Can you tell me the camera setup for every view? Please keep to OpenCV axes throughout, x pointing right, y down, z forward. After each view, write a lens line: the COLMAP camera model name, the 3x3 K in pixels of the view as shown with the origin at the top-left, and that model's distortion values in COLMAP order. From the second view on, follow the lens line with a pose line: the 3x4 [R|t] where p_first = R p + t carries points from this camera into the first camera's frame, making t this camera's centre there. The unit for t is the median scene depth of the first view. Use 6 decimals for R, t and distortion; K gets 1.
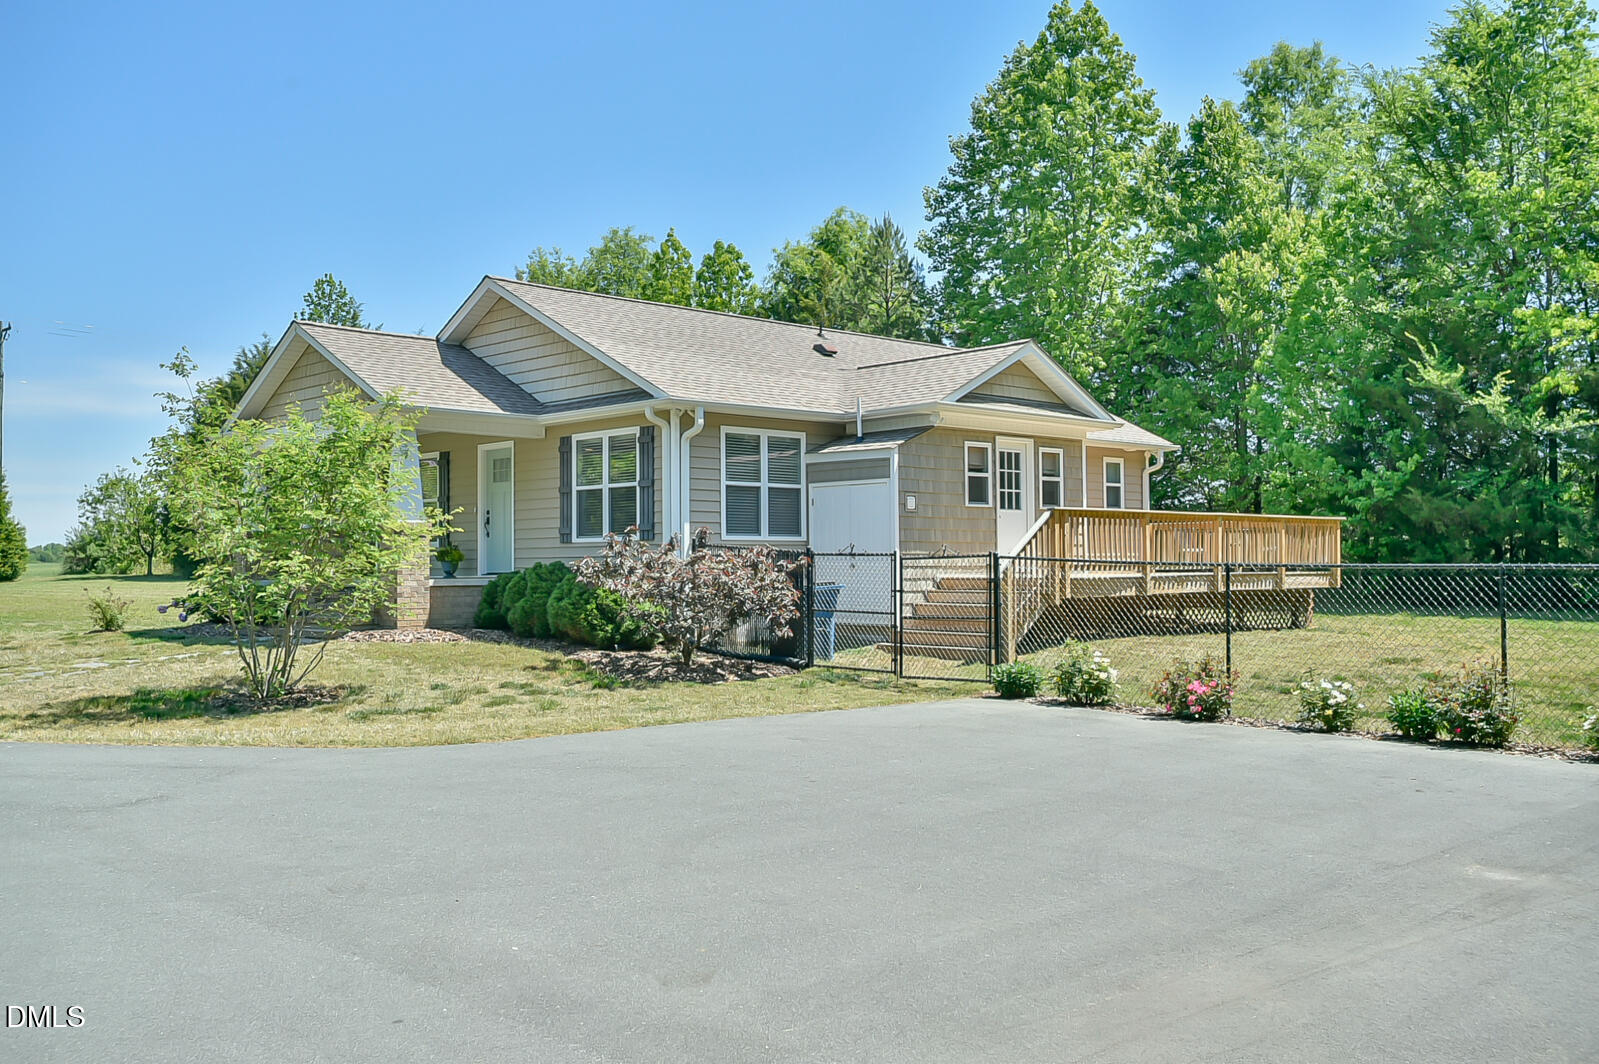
lens RADIAL K [[1455.5, 0, 800.6], [0, 1455.5, 535.8], [0, 0, 1]] dist [-0.005313, 0.000000]
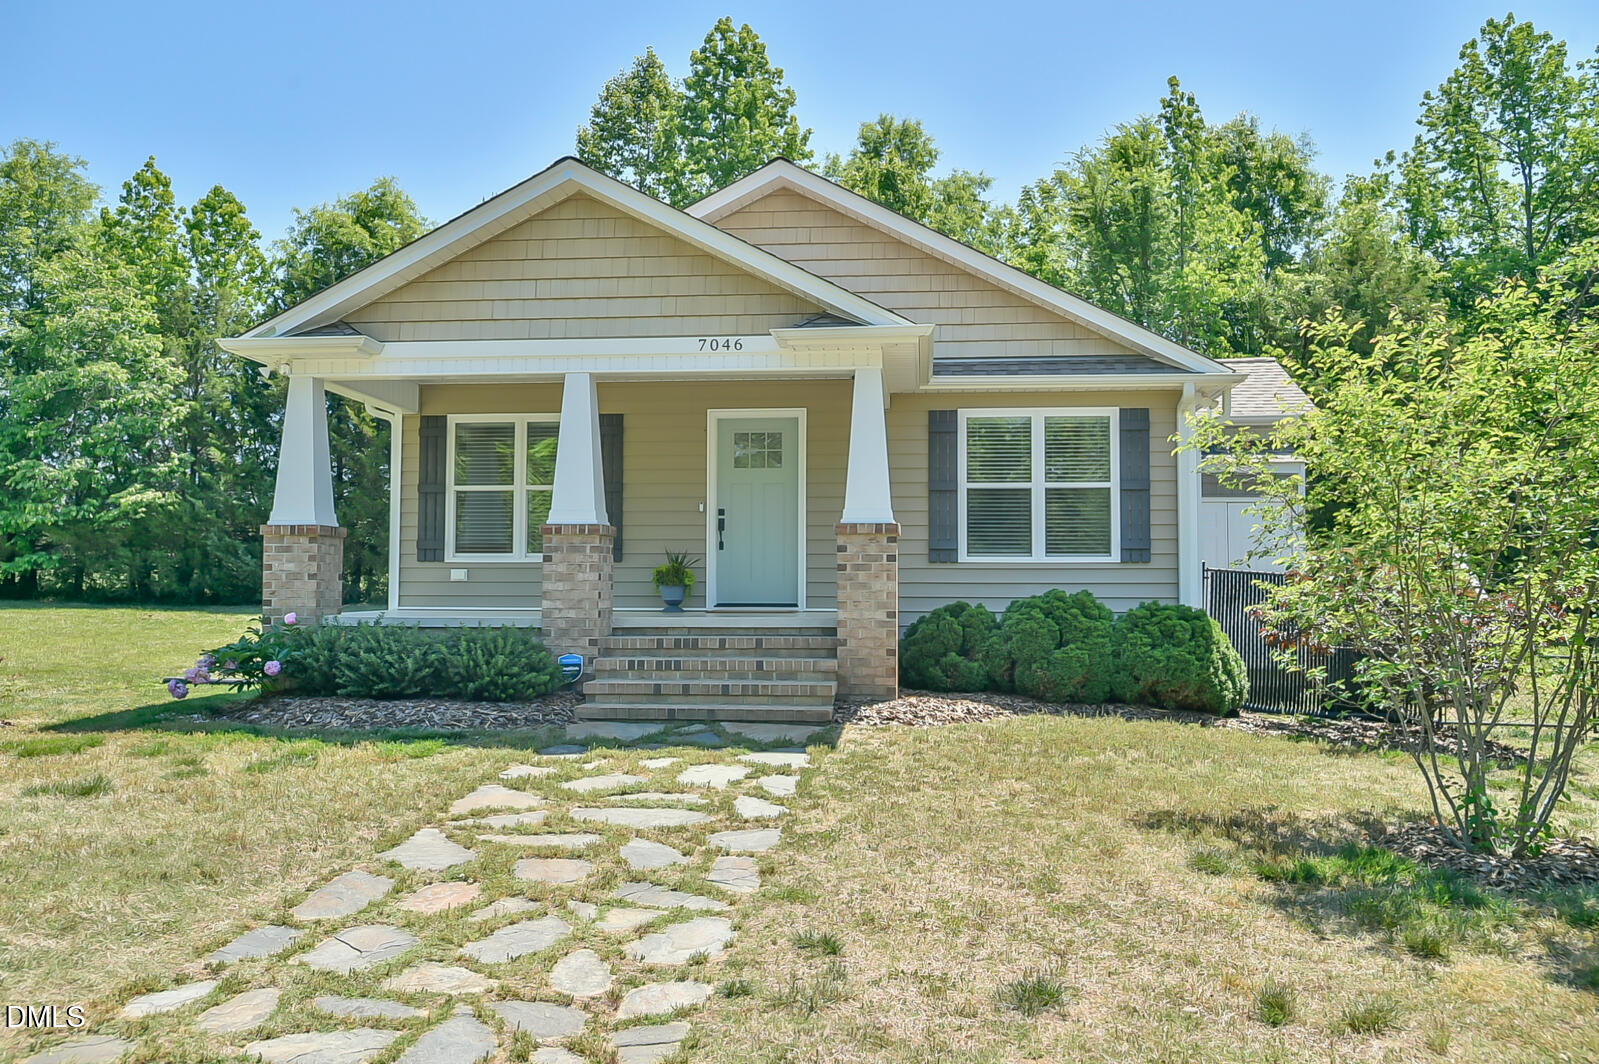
lens RADIAL K [[1293.8, 0, 797.8], [0, 1293.8, 526.9], [0, 0, 1]] dist [0.016357, 0.008695]
pose [[0.771447, 0.041479, 0.634940, -0.568610], [-0.025093, 0.999080, -0.034779, 0.011007], [-0.635799, 0.010898, 0.771778, 0.516421]]
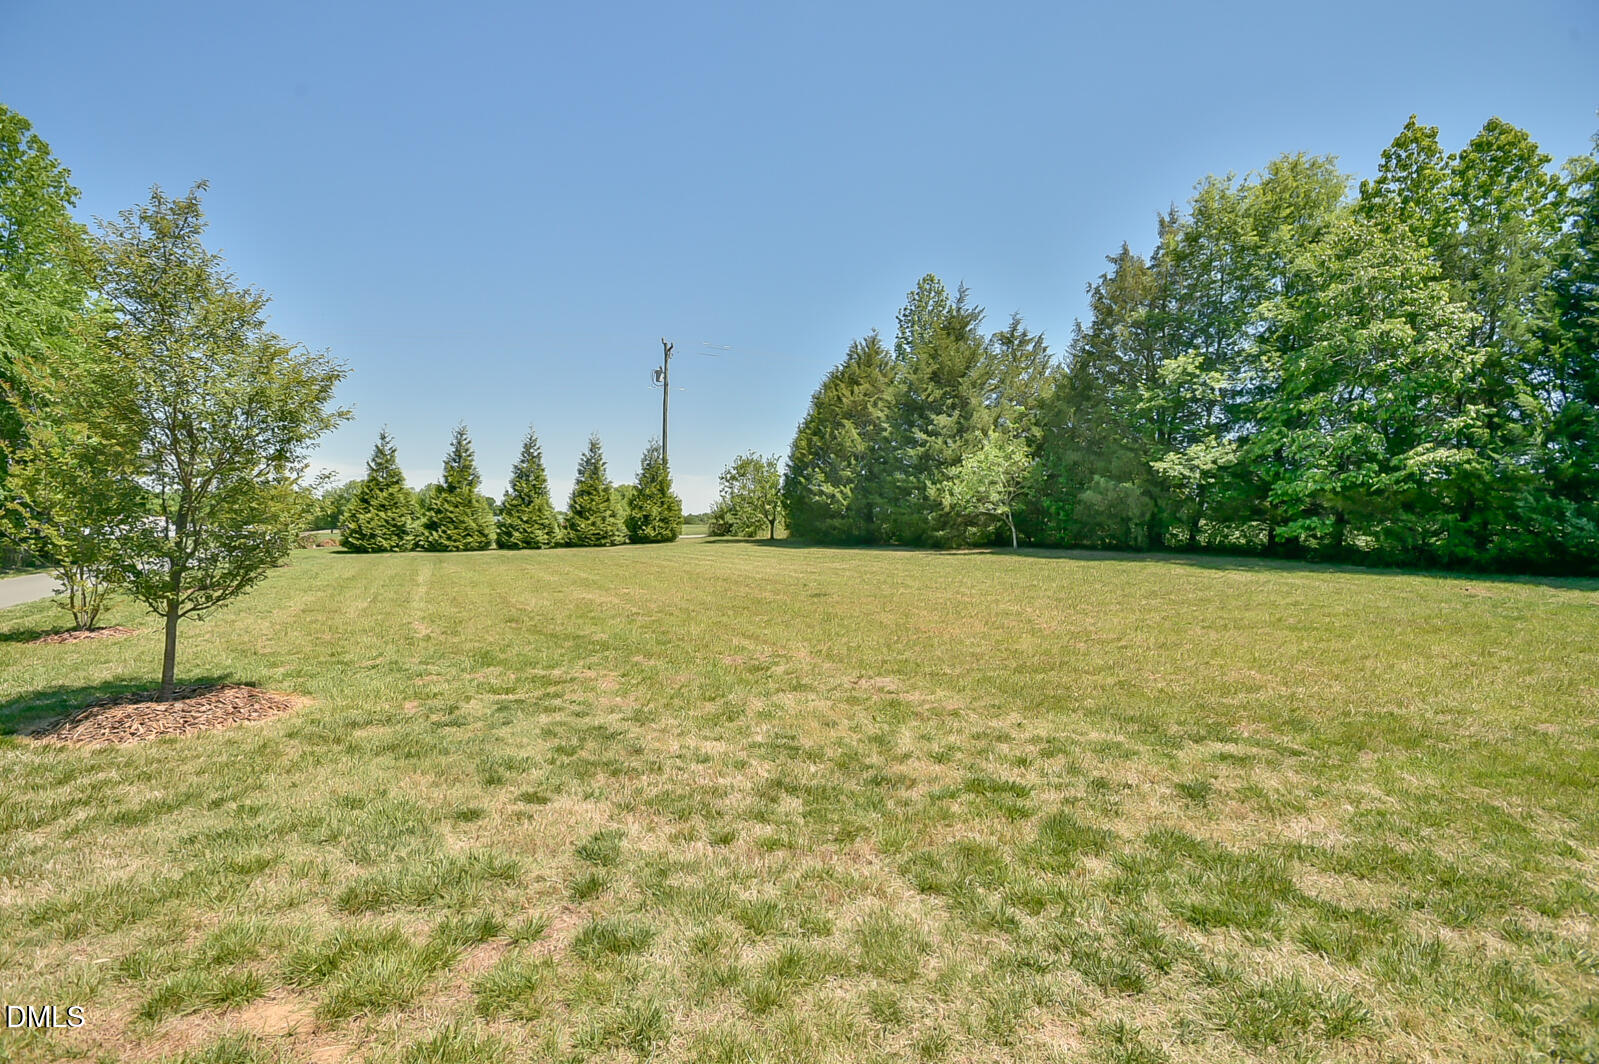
lens RADIAL K [[757.1, 0, 802.1], [0, 757.1, 524.1], [0, 0, 1]] dist [-0.012419, 0.000728]
pose [[0.939425, 0.015938, -0.342383, -0.561521], [-0.011392, 0.999818, 0.015284, 0.011489], [0.342565, -0.010458, 0.939436, 1.120041]]
